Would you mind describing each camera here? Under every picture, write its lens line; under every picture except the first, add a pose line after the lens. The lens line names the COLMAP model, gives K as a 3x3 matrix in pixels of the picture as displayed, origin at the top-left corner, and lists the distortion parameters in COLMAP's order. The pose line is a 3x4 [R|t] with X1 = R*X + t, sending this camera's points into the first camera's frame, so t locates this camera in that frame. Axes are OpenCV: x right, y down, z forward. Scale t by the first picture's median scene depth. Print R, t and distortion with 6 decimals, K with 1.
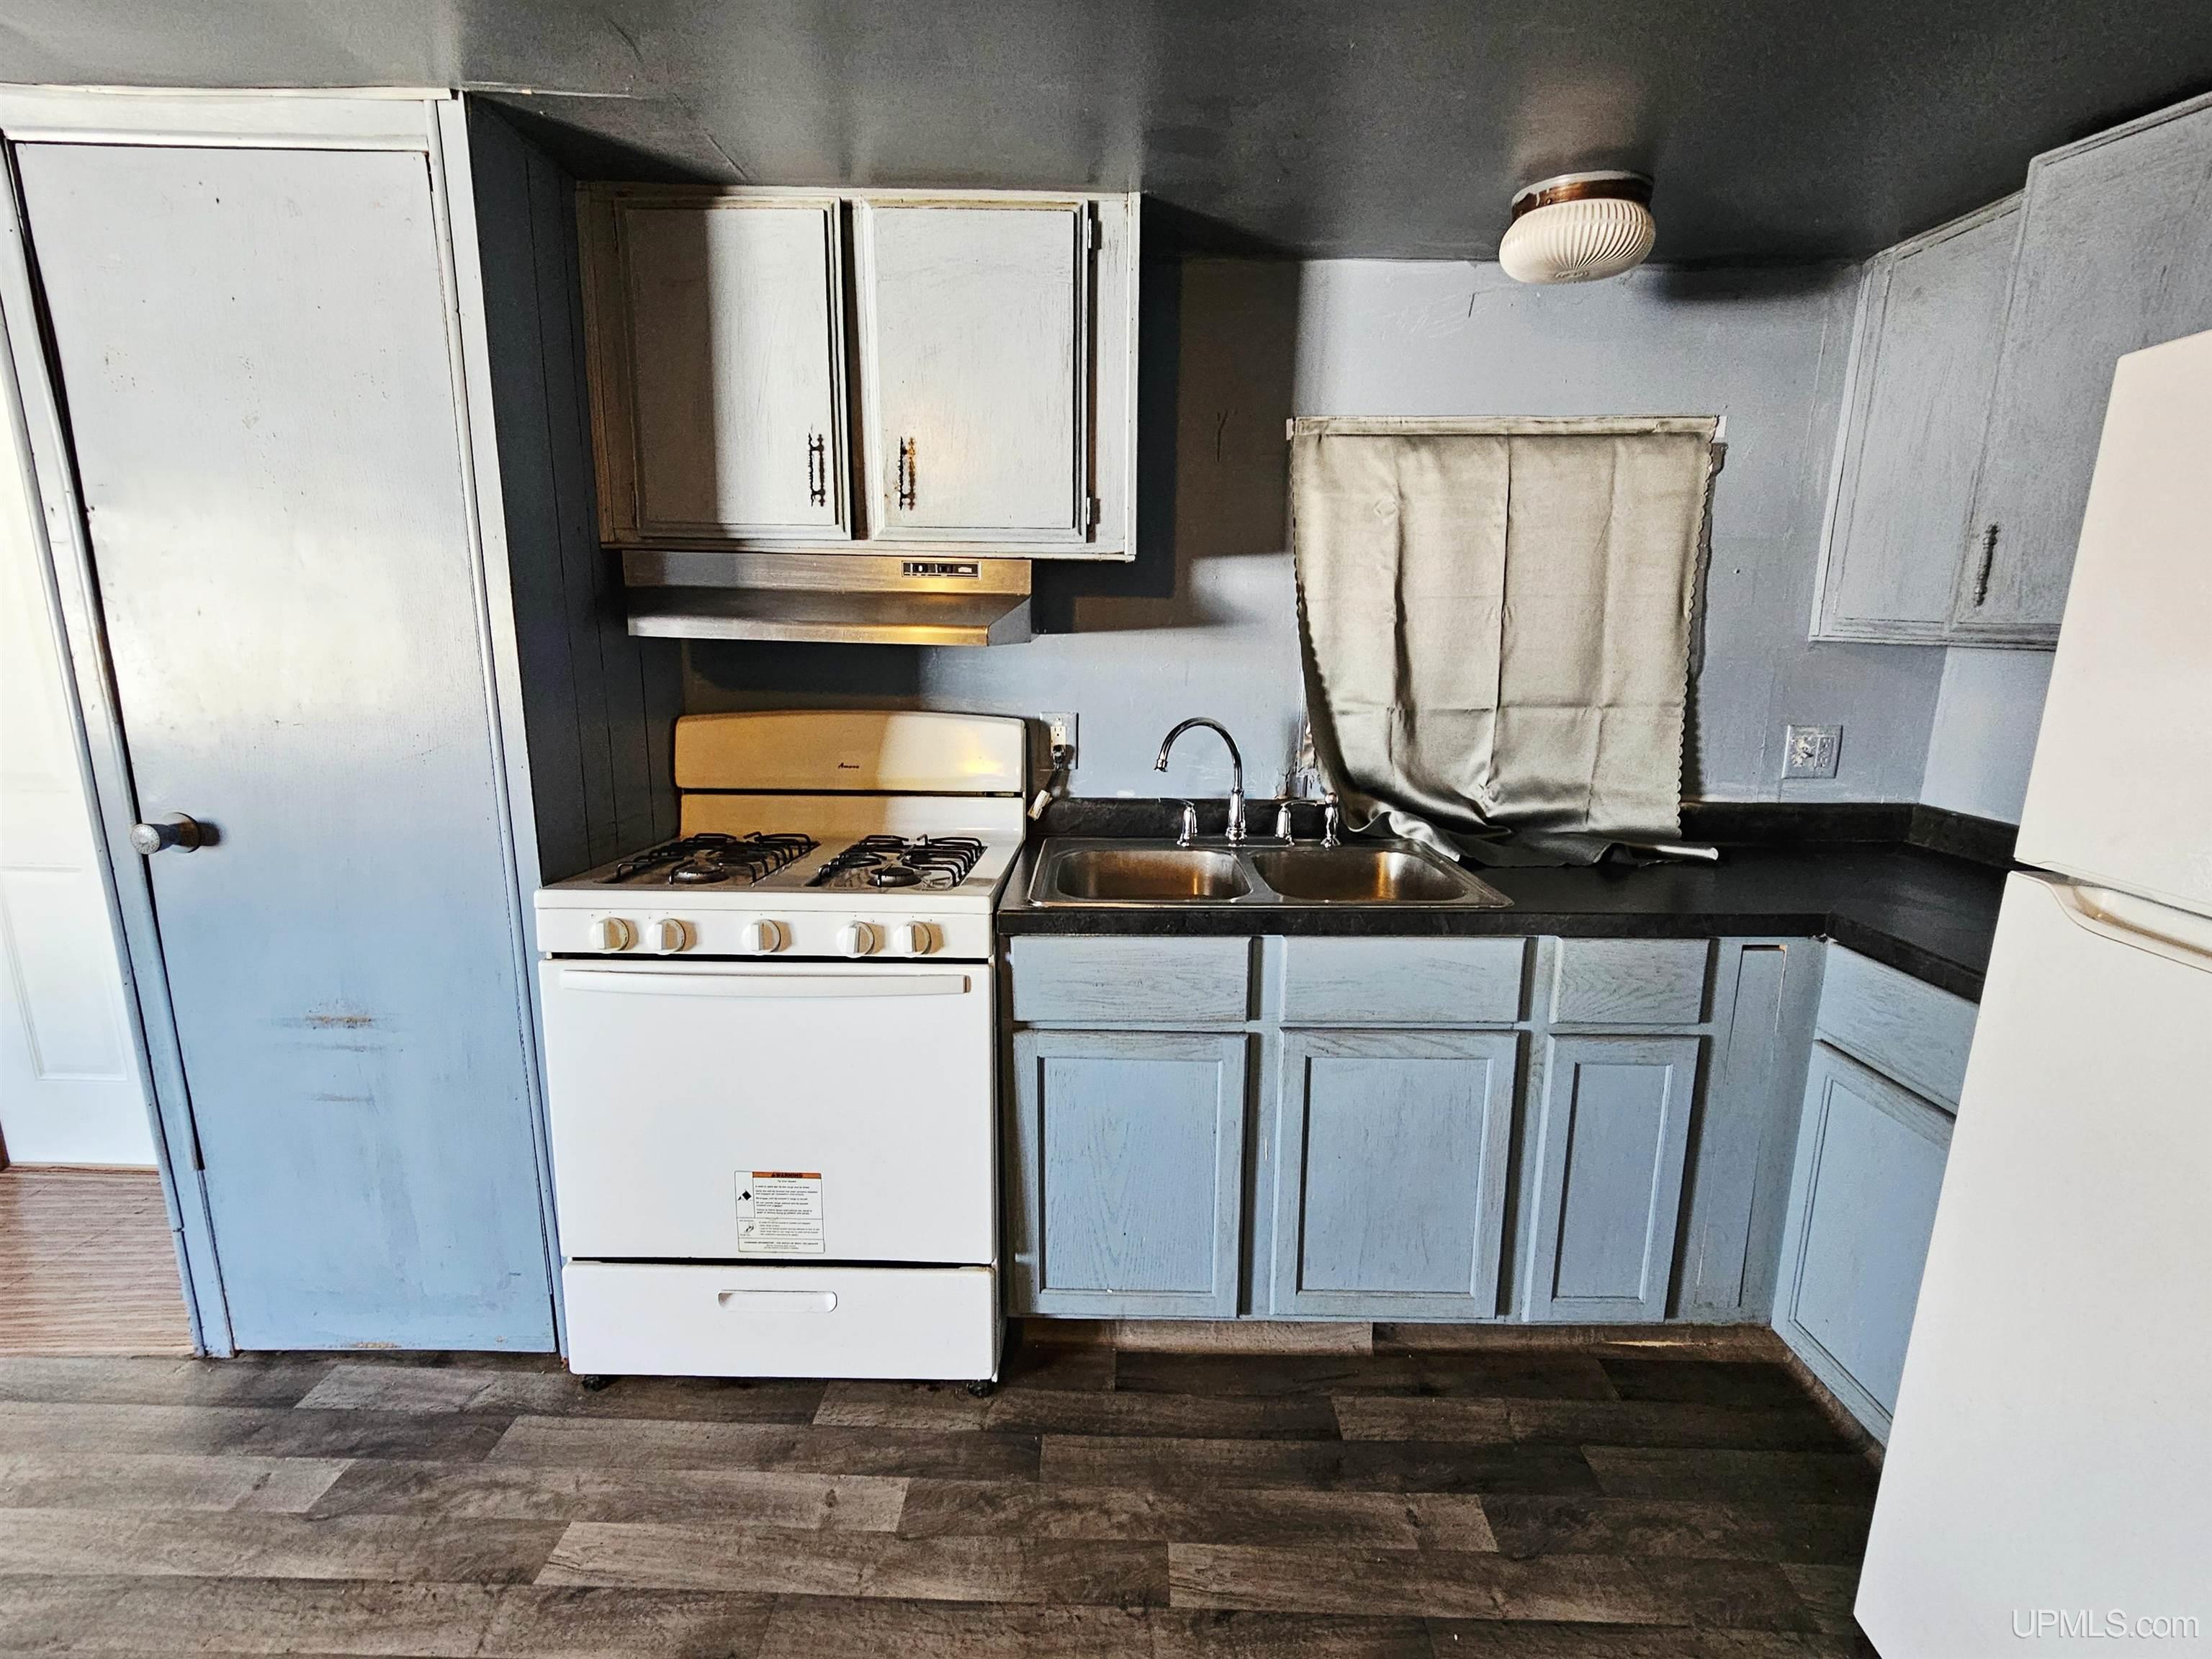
lens RADIAL K [[1001.1, 0, 1102.9], [0, 1001.1, 819.6], [0, 0, 1]] dist [-0.001616, 0.001530]
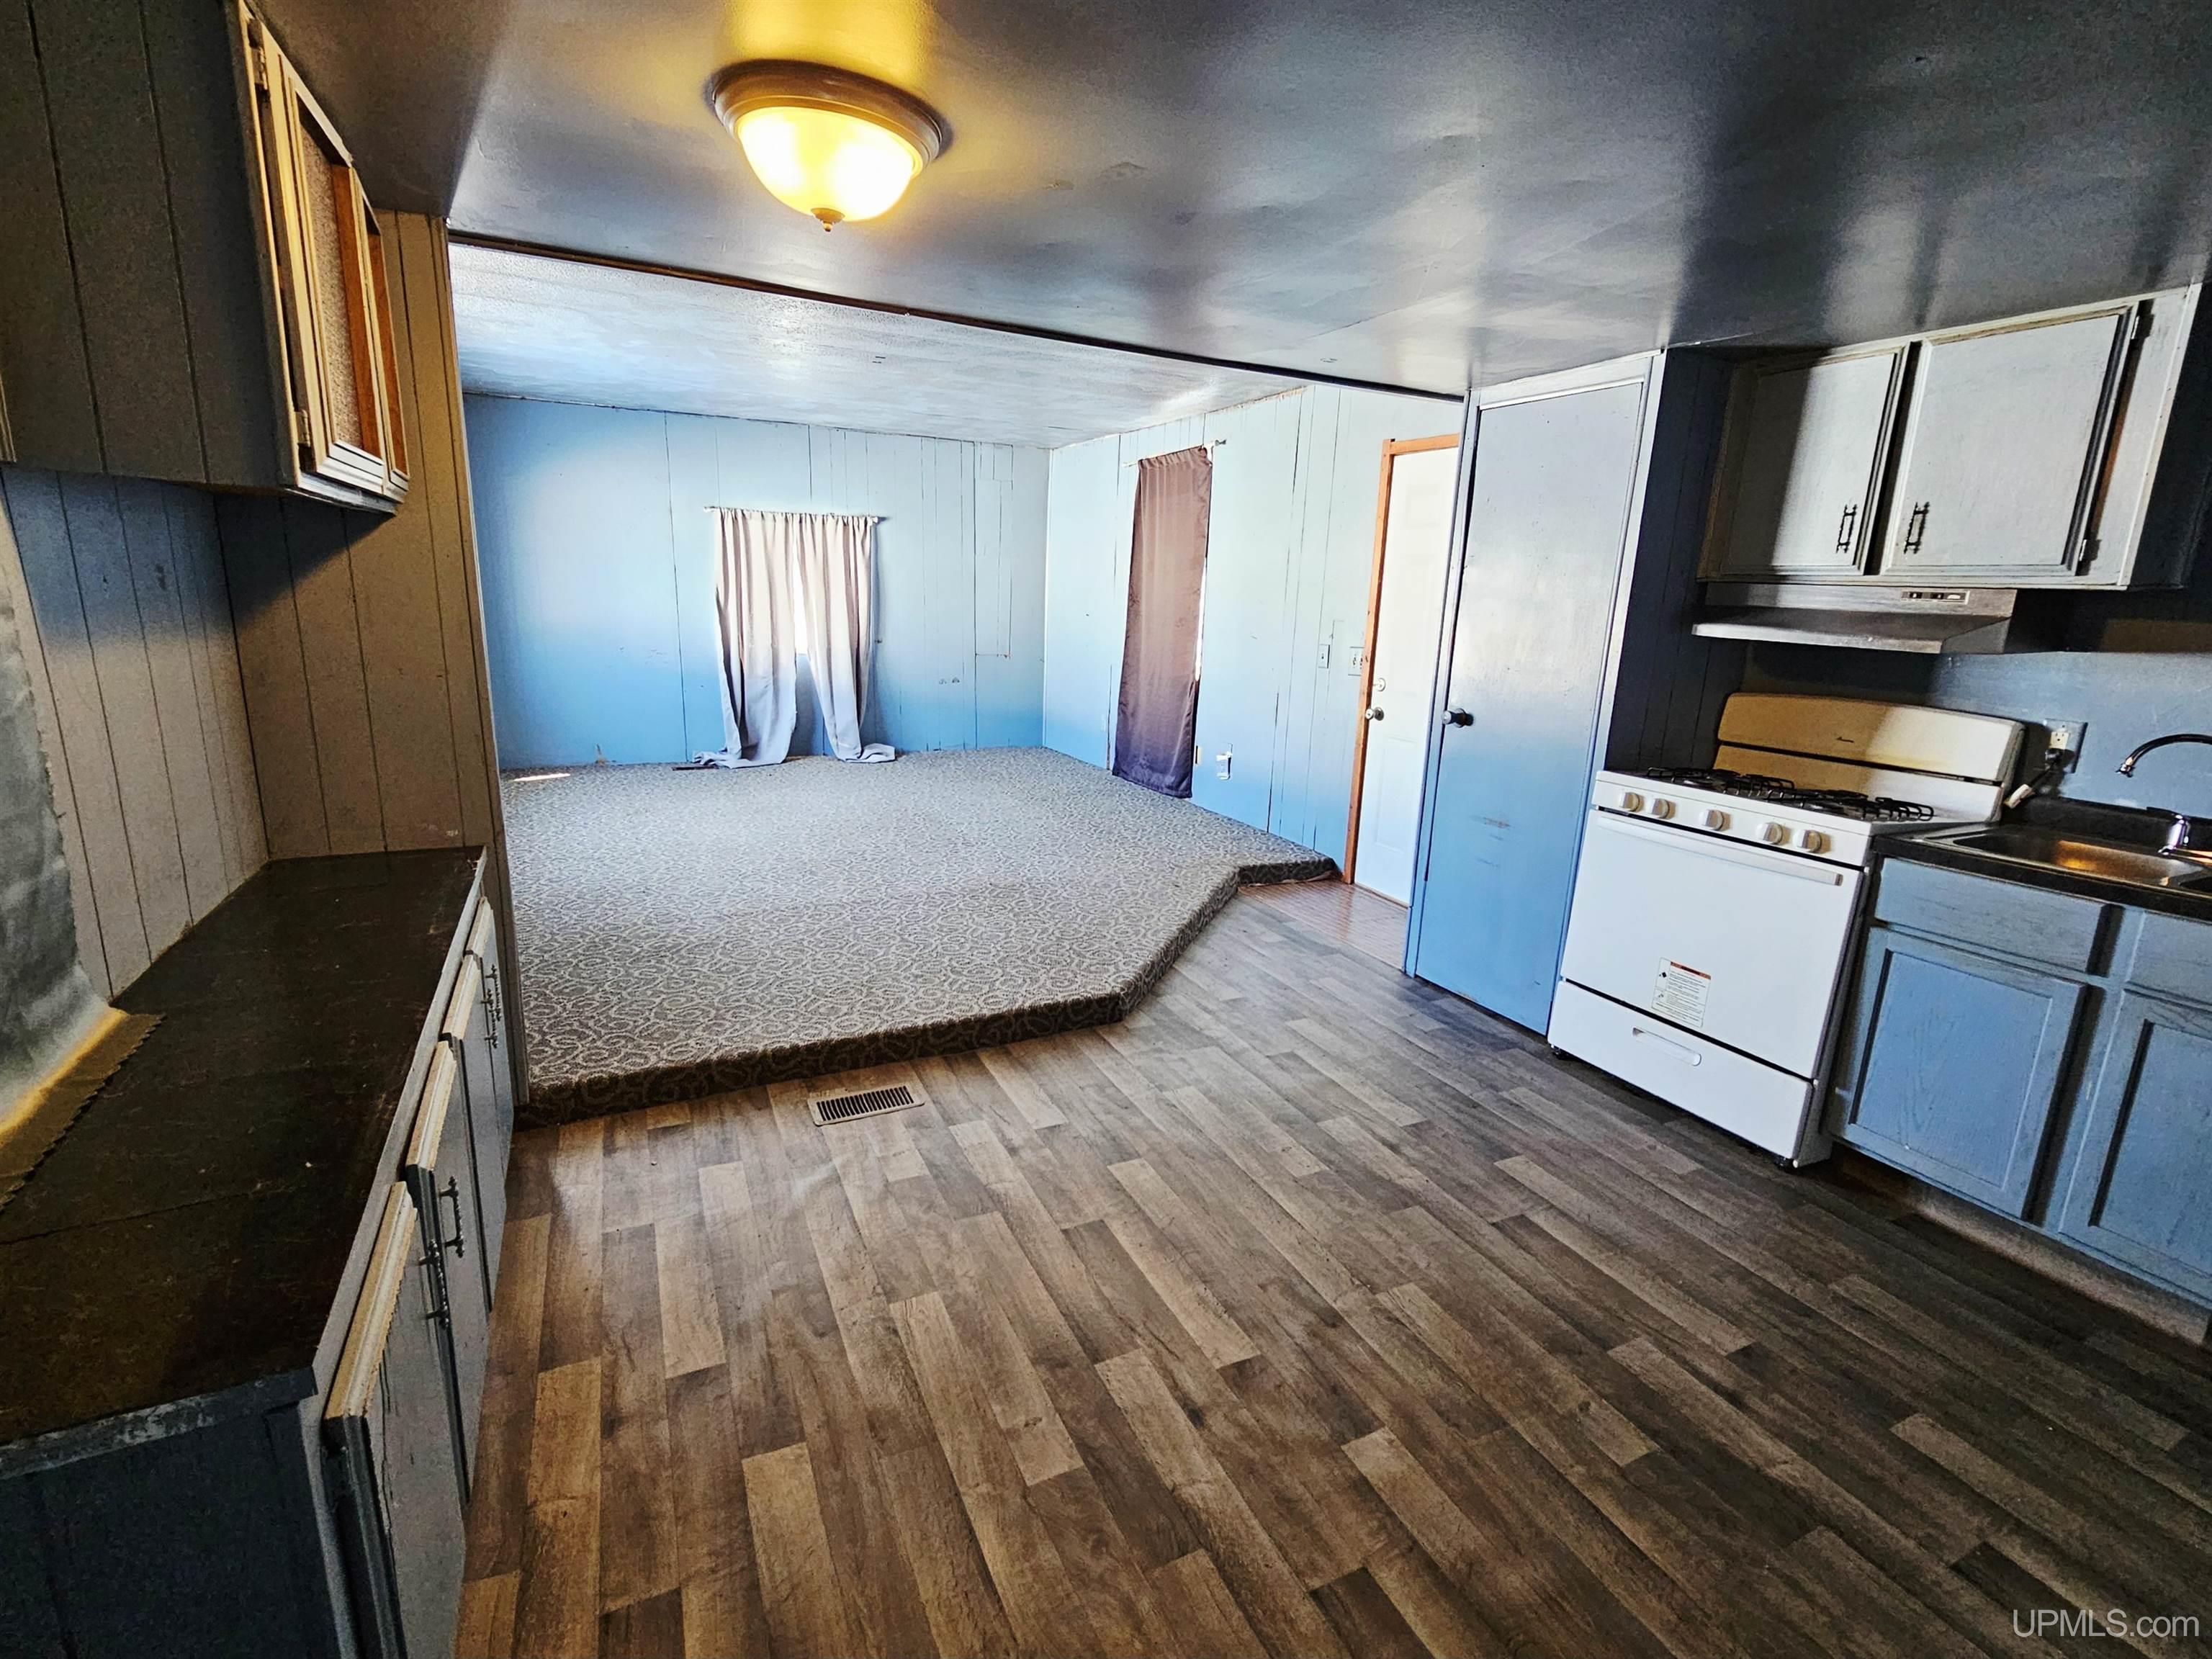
lens RADIAL K [[1001.1, 0, 1122.3], [0, 1001.1, 821.6], [0, 0, 1]] dist [-0.001616, 0.001530]
pose [[0.466359, 0.203673, -0.860829, 0.576258], [-0.209501, 0.970878, 0.116212, 0.122032], [0.859429, 0.126148, 0.495448, -0.594864]]
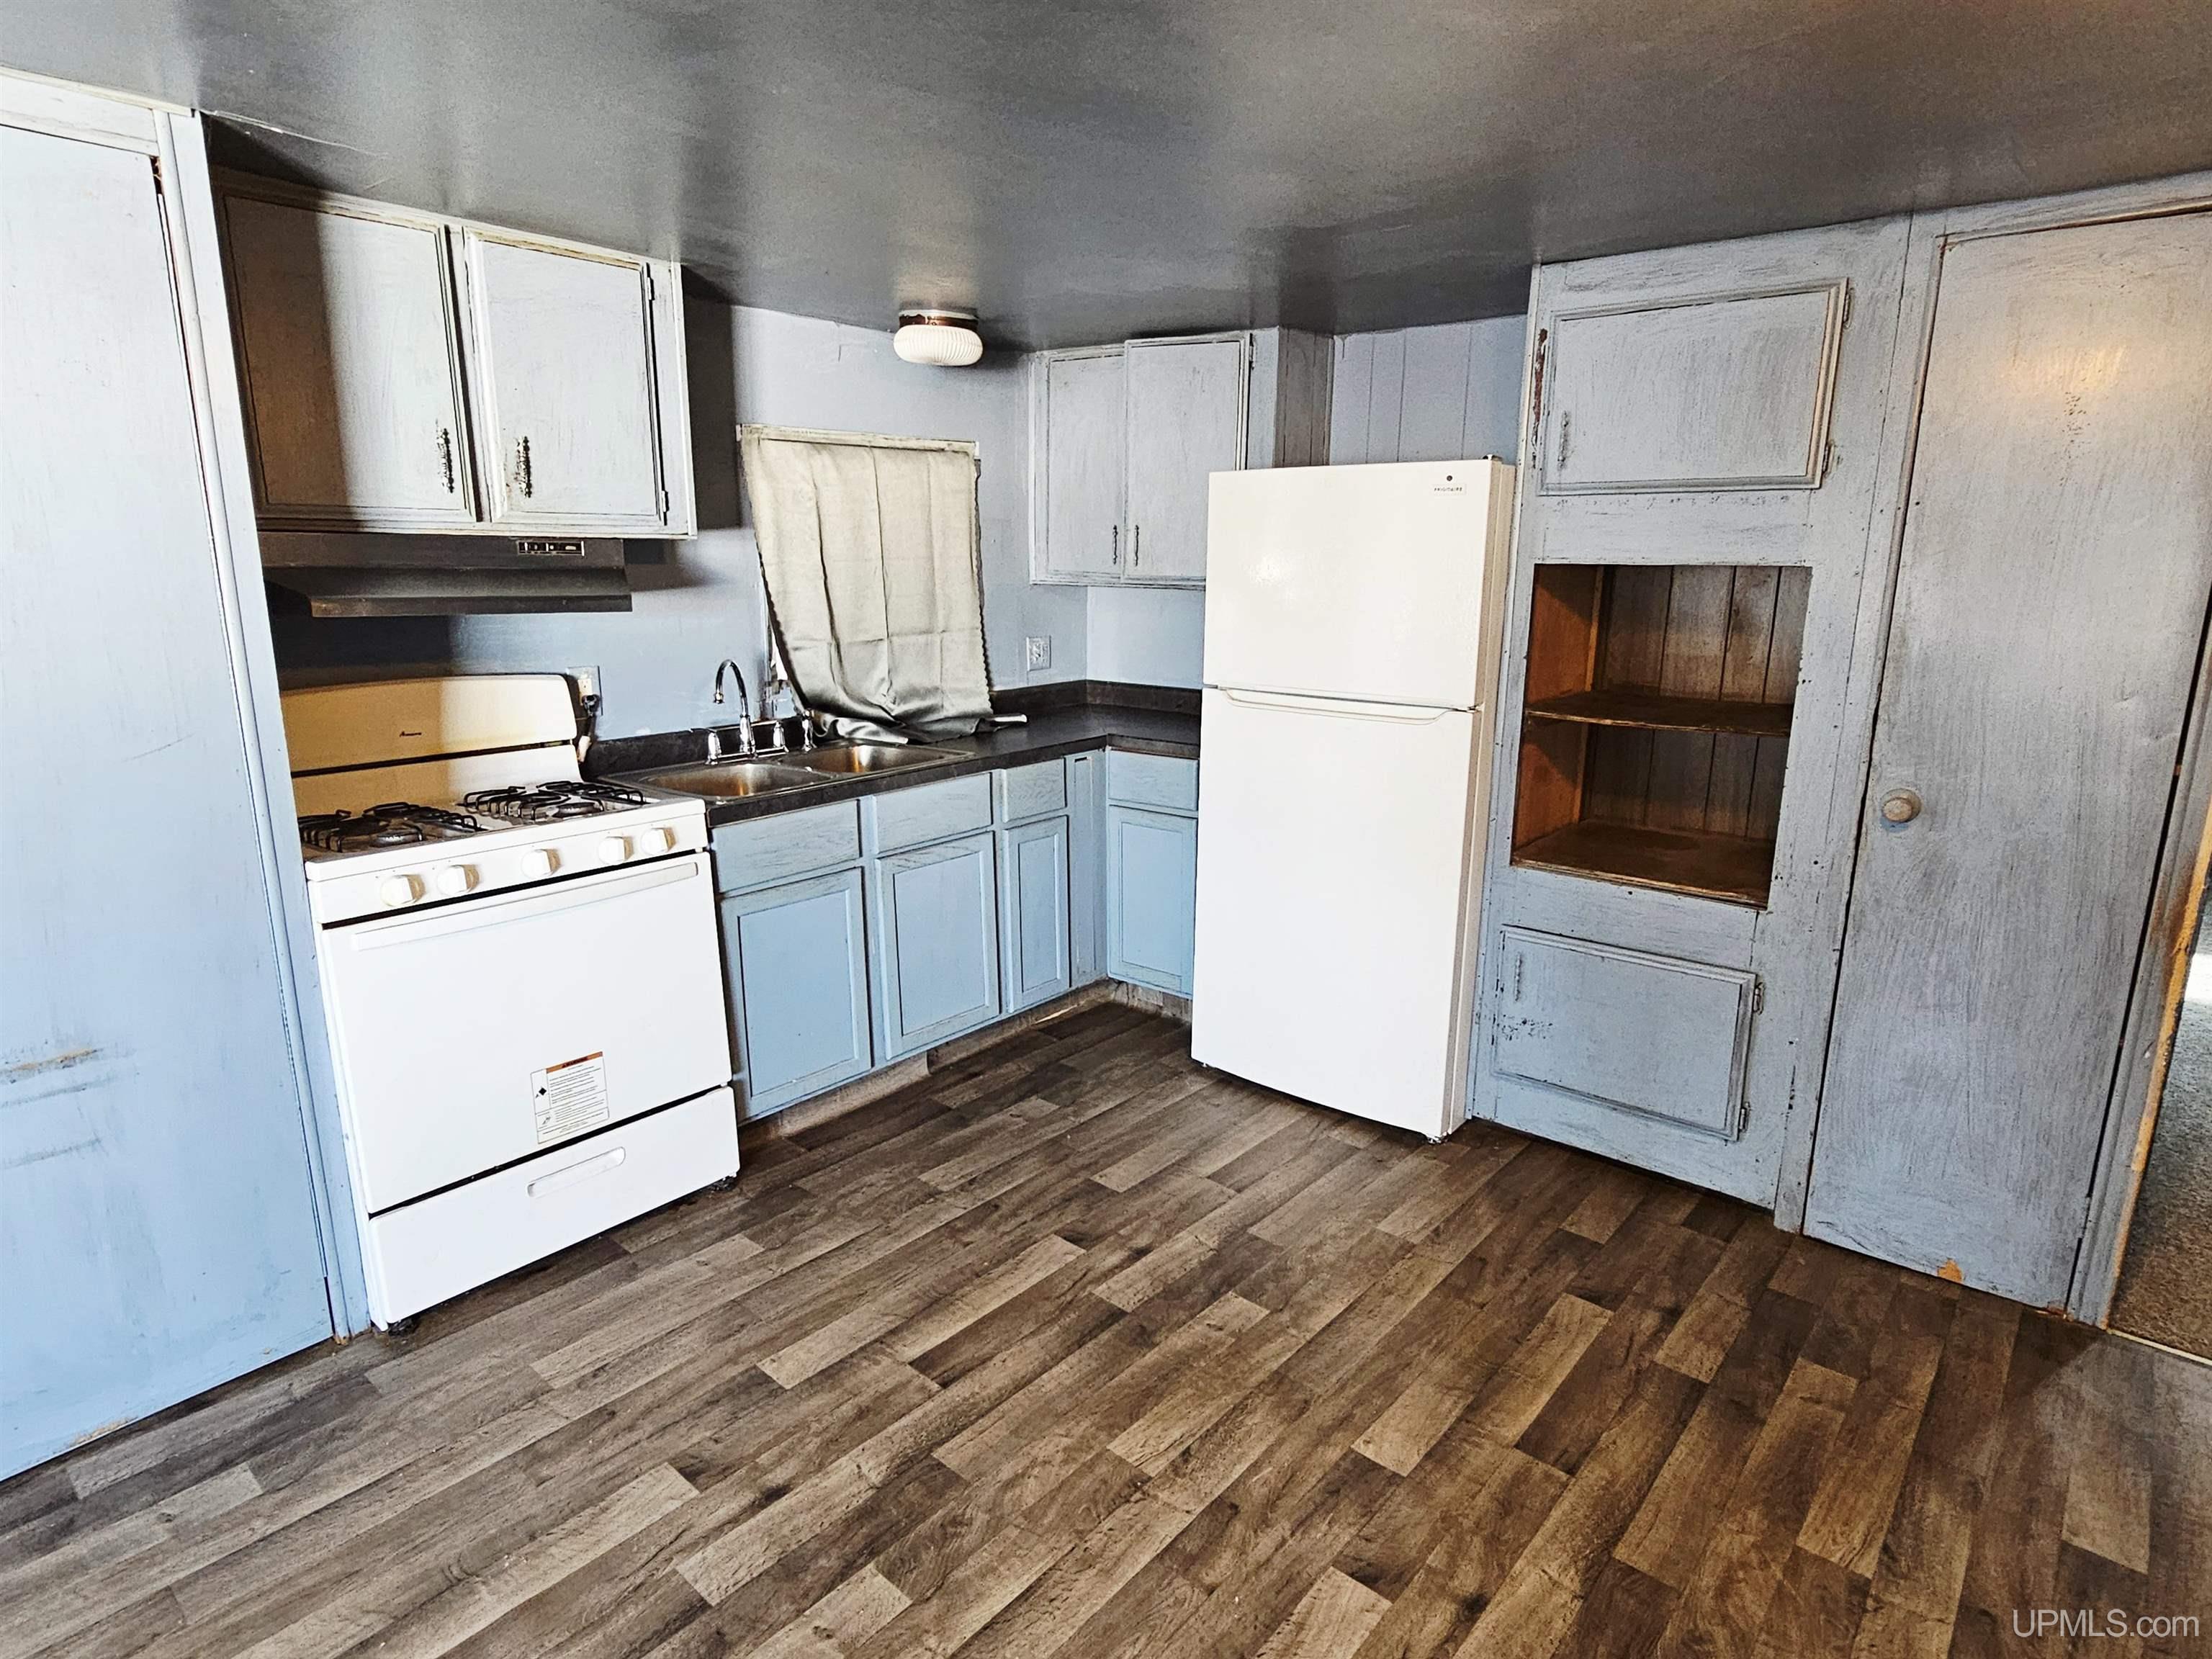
lens RADIAL K [[1210.3, 0, 1099.3], [0, 1210.3, 828.2], [0, 0, 1]] dist [-0.005472, 0.000466]
pose [[0.643410, -0.180635, 0.743905, -0.900979], [0.156219, 0.982295, 0.103405, 0.028281], [-0.749413, 0.049680, 0.660237, -0.420152]]
